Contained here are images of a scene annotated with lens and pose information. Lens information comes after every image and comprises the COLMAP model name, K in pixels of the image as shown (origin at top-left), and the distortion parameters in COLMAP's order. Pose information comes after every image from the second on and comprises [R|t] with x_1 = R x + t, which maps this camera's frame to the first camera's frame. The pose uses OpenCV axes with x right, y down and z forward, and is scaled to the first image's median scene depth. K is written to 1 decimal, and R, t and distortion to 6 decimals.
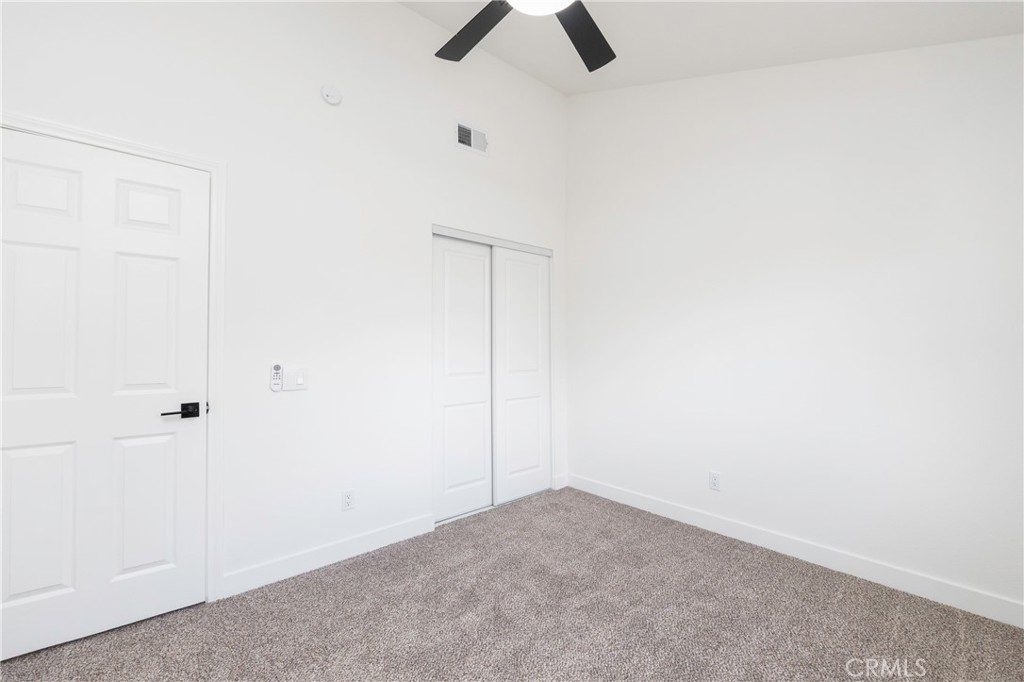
lens RADIAL K [[429.6, 0, 512.0], [0, 429.6, 341.0], [0, 0, 1]] dist [-0.010798, 0.000237]
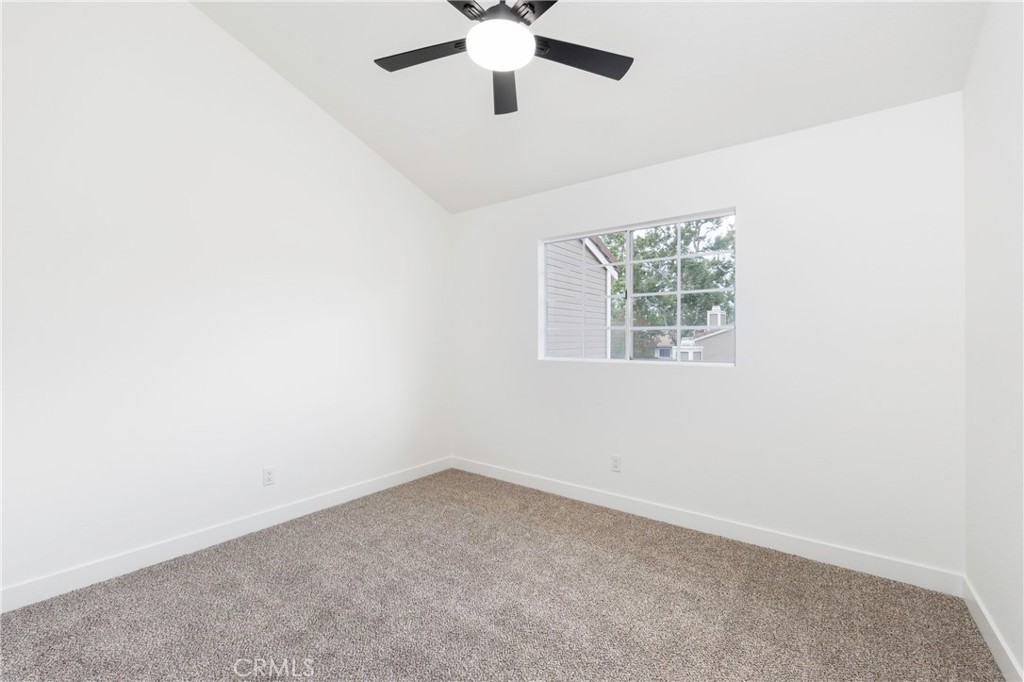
lens RADIAL K [[429.6, 0, 512.0], [0, 429.6, 341.0], [0, 0, 1]] dist [-0.010798, 0.000237]
pose [[-0.203766, 0.000306, 0.979019, -0.739644], [-0.018111, 0.999828, -0.004082, 0.002140], [-0.978852, -0.018562, -0.203726, 0.762866]]
